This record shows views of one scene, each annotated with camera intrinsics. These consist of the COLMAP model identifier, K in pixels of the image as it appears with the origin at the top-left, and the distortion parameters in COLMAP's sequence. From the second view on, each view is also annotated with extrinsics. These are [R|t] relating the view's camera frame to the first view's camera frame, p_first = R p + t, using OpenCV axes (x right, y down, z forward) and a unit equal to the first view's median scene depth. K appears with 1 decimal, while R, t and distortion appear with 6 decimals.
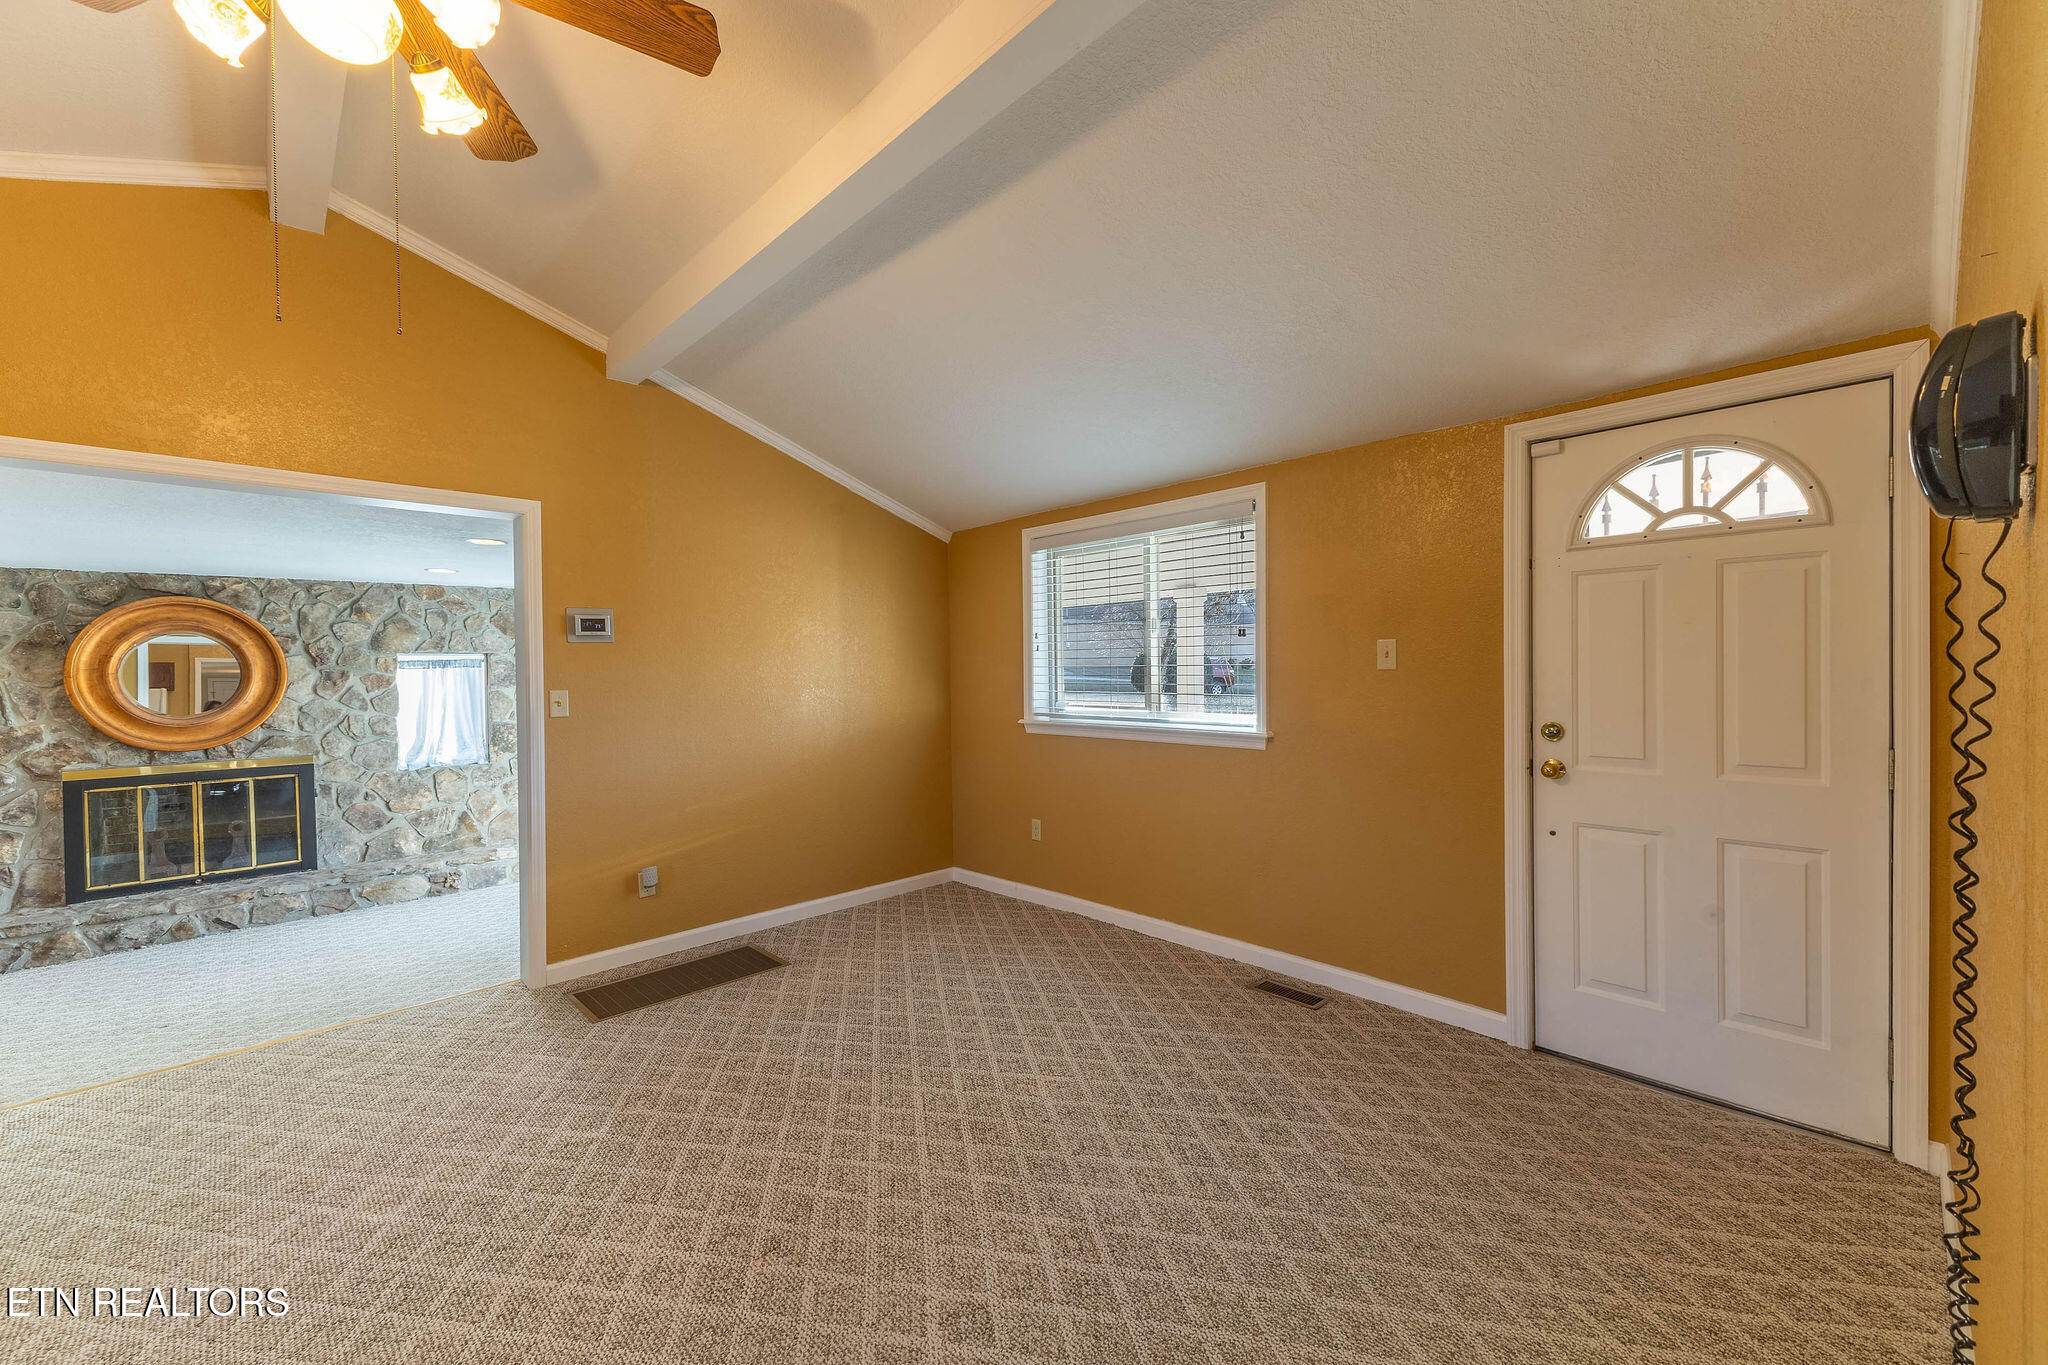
lens RADIAL K [[803.2, 0, 1027.6], [0, 803.2, 679.3], [0, 0, 1]] dist [0.008071, -0.002896]
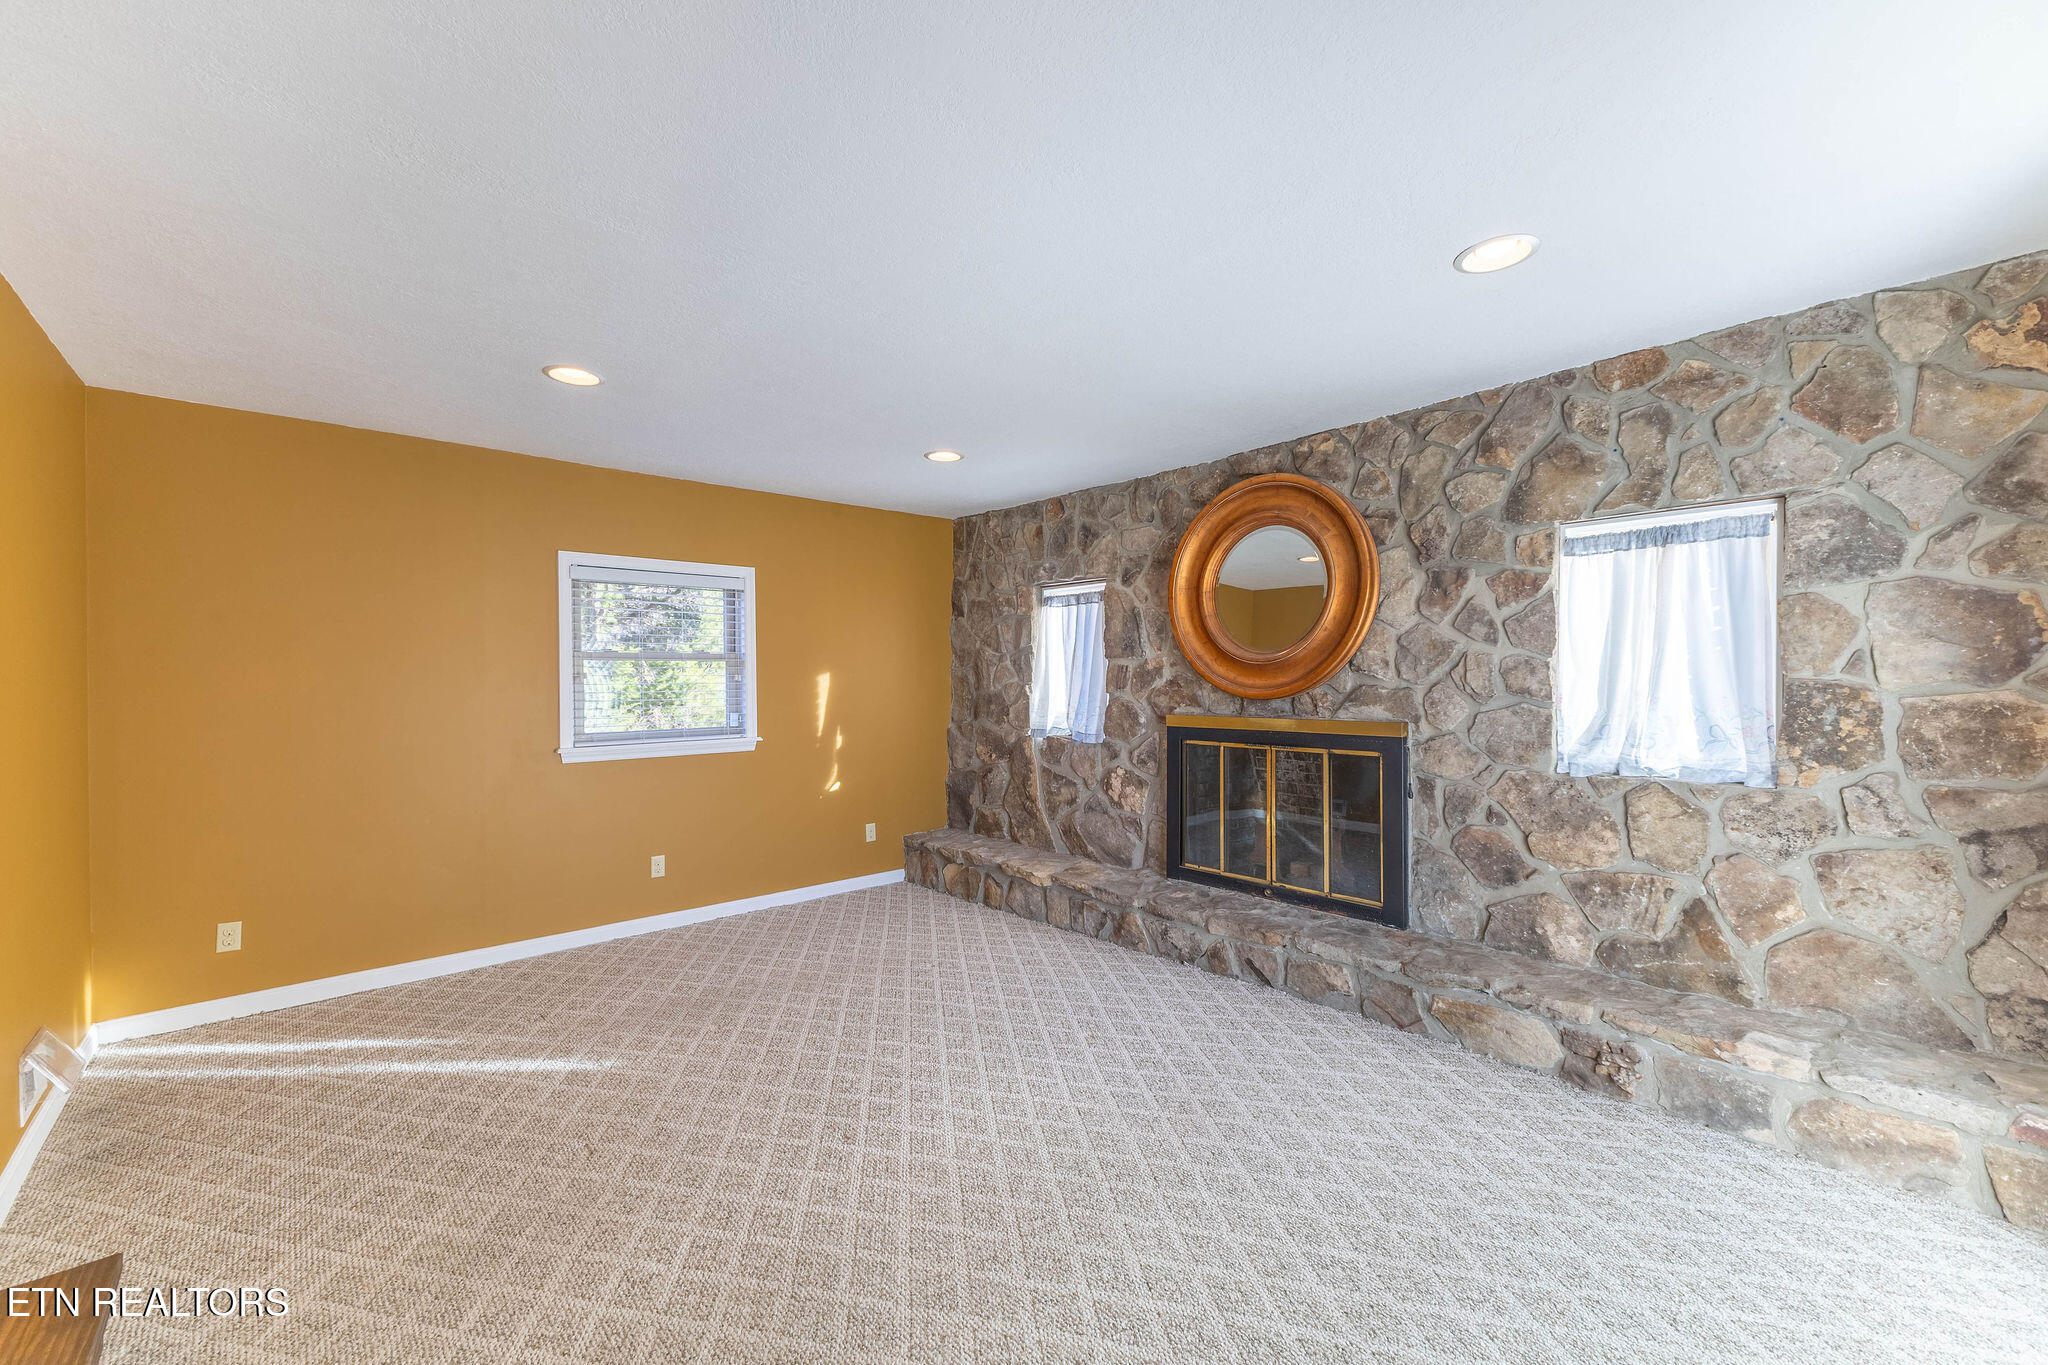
lens RADIAL K [[803.2, 0, 1022.9], [0, 803.2, 678.3], [0, 0, 1]] dist [0.008071, -0.002896]
pose [[-0.035683, 0.019706, -0.999169, -0.319249], [-0.003201, 0.999798, 0.019833, 0.052830], [0.999358, 0.003906, -0.035613, 0.747772]]
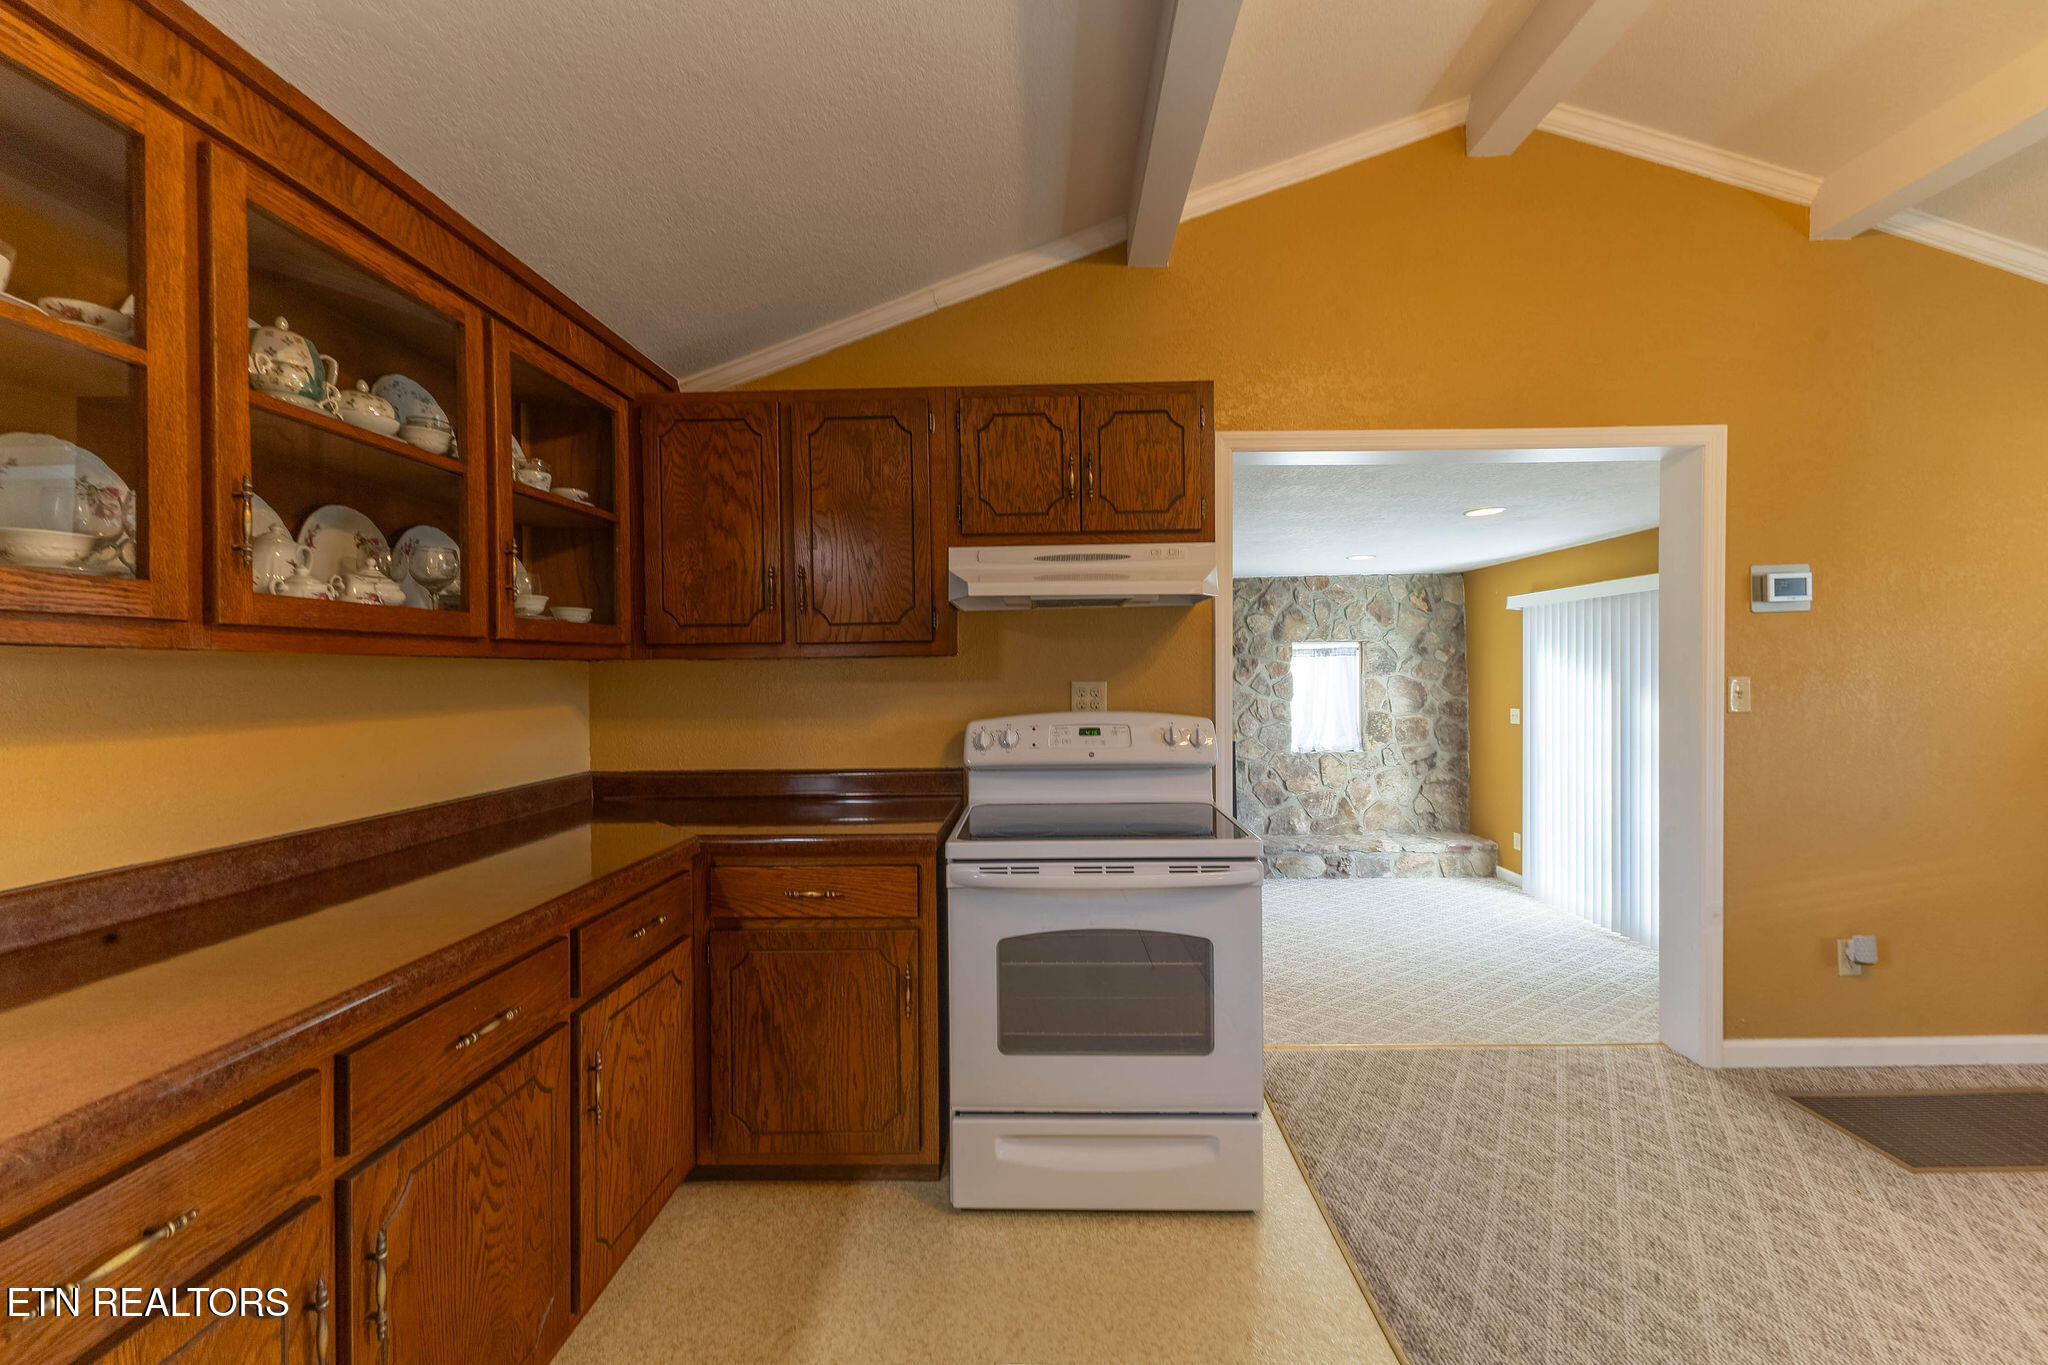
lens RADIAL K [[803.2, 0, 1025.5], [0, 803.2, 678.1], [0, 0, 1]] dist [0.008071, -0.002896]
pose [[0.709692, 0.013812, -0.704377, -0.300264], [-0.009203, 0.999904, 0.010334, 0.007681], [0.704452, -0.000852, 0.709751, 0.000862]]
